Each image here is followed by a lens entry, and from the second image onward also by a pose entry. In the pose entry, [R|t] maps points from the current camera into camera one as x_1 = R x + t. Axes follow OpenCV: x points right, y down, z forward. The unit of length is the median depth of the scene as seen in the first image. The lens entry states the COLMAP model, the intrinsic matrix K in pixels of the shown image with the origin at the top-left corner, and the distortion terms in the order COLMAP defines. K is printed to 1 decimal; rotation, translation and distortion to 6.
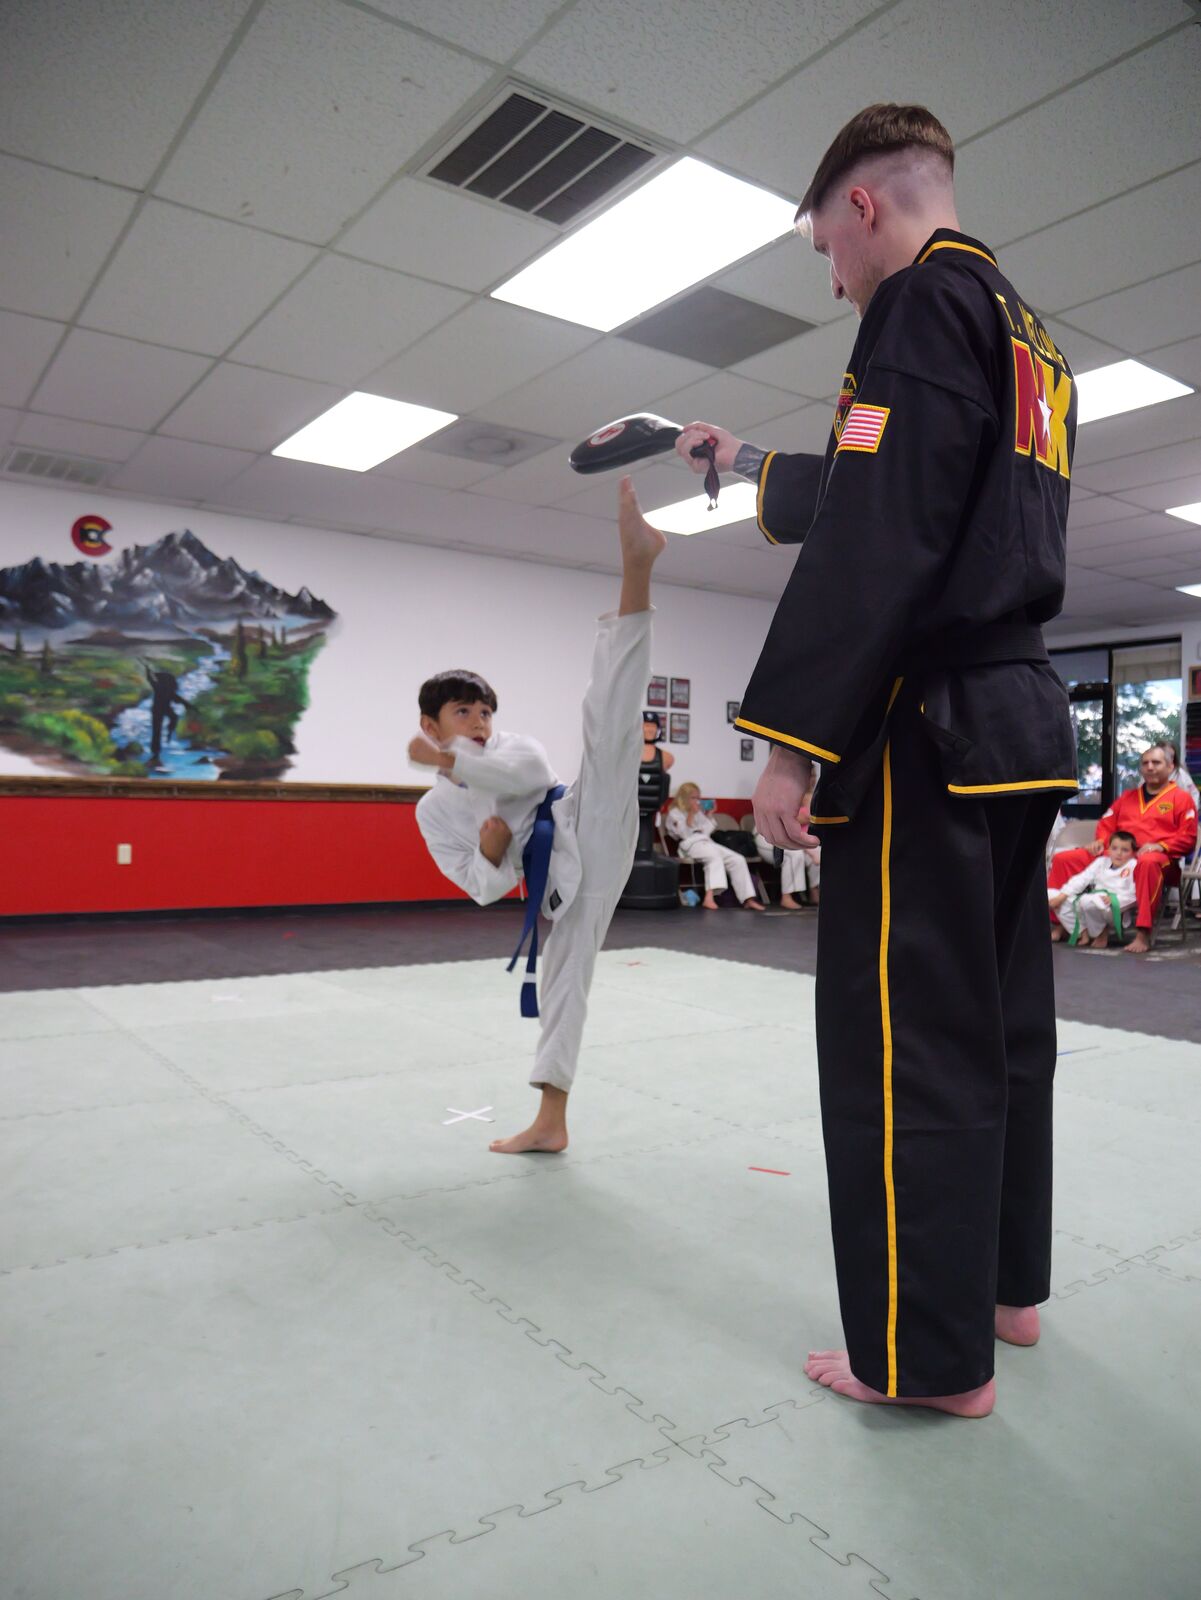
lens RADIAL K [[1114.1, 0, 603.6], [0, 1114.1, 809.6], [0, 0, 1]] dist [-0.063103, 0.003201]
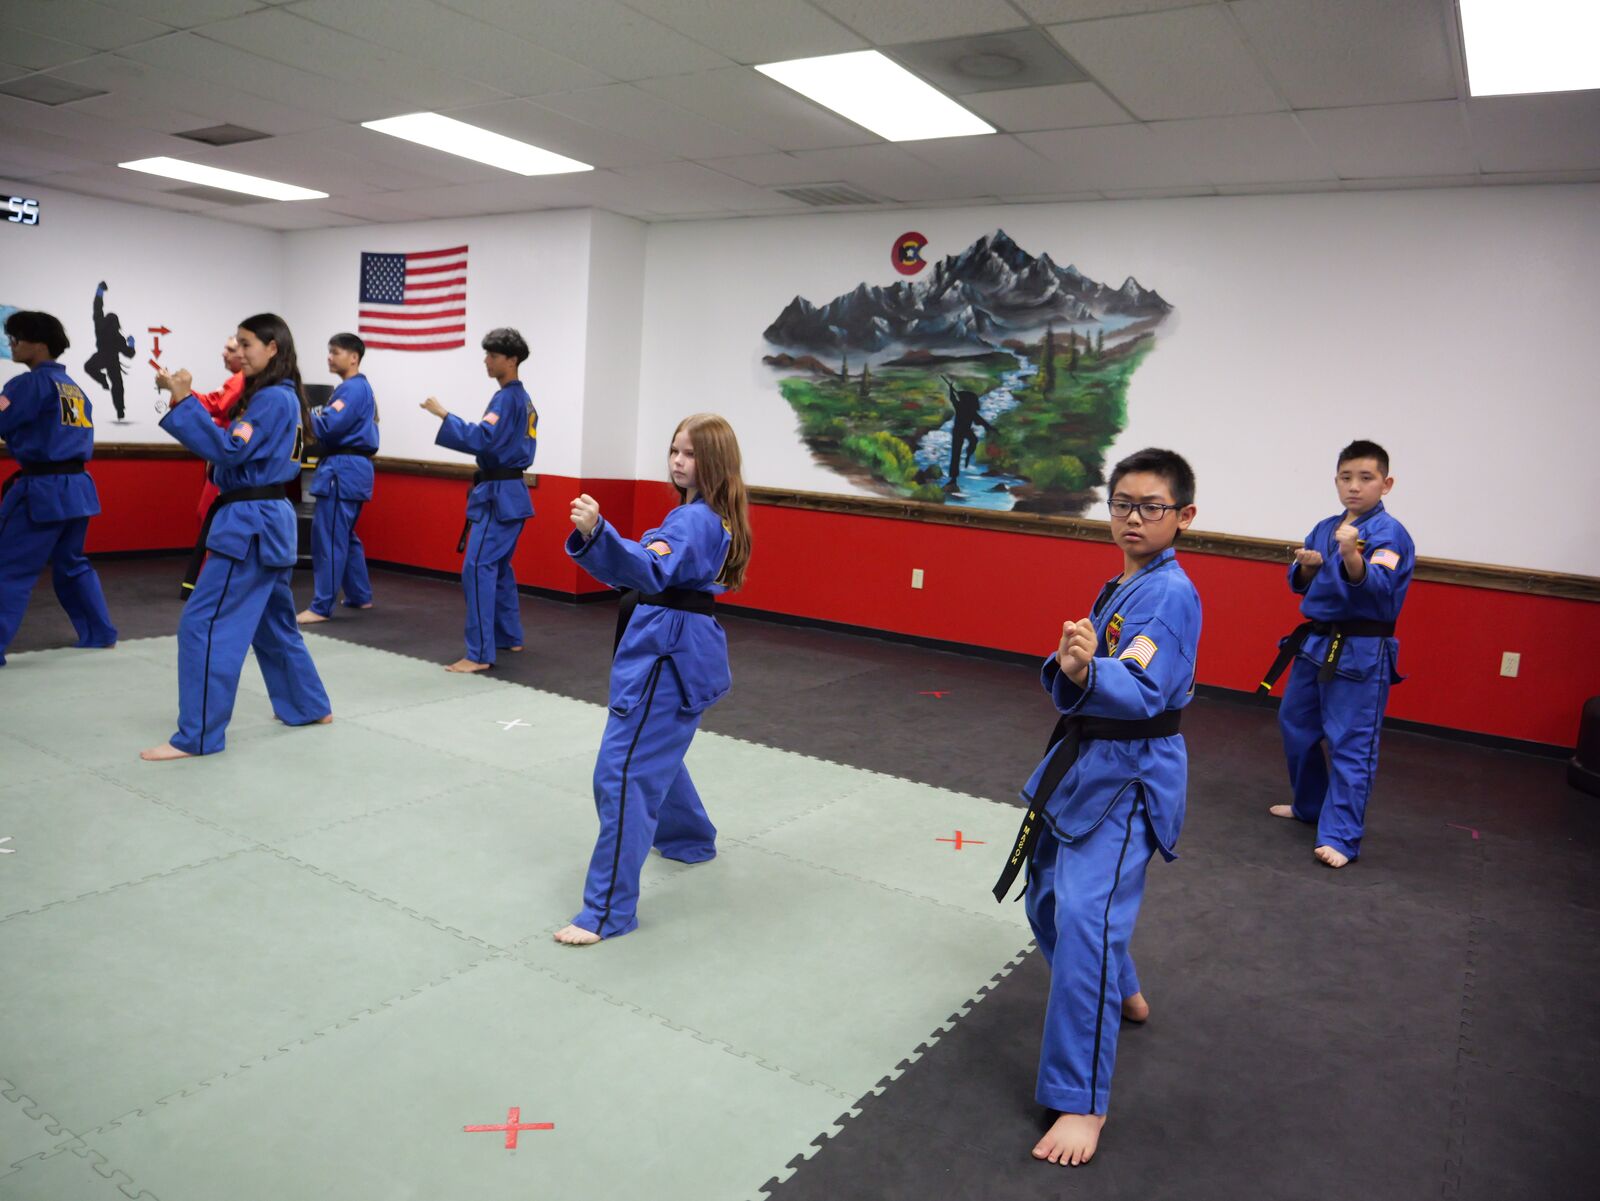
lens RADIAL K [[1114.1, 0, 796.7], [0, 1114.1, 591.3], [0, 0, 1]] dist [-0.063103, 0.003201]
pose [[0.376468, 0.140554, -0.915706, 0.431306], [-0.063291, 0.990017, 0.125939, -0.066189], [0.924265, 0.010544, 0.381605, 0.511317]]
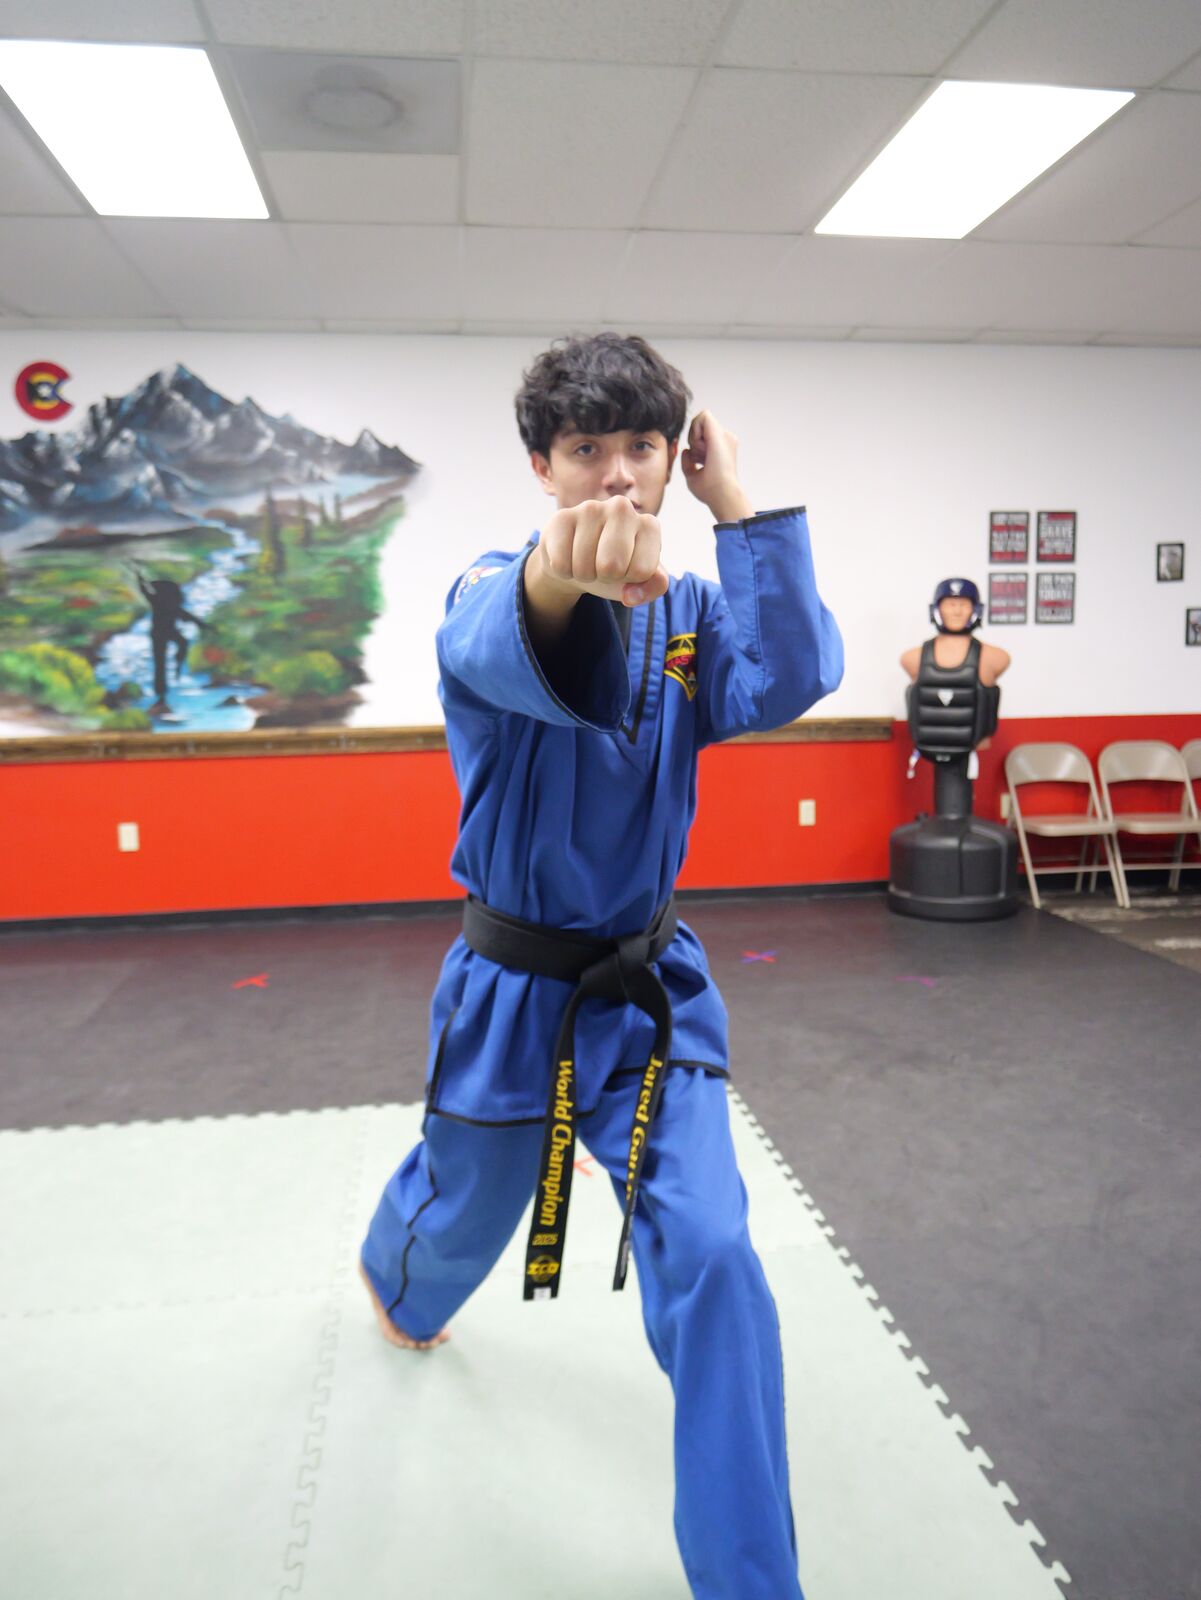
lens RADIAL K [[1215.9, 0, 639.4], [0, 1215.9, 802.0], [0, 0, 1]] dist [-0.036871, 0.027454]
pose [[0.890299, 0.022016, -0.454844, 0.223716], [0.031989, 0.993339, 0.110696, -0.059399], [0.454251, -0.113103, 0.883665, 0.443390]]
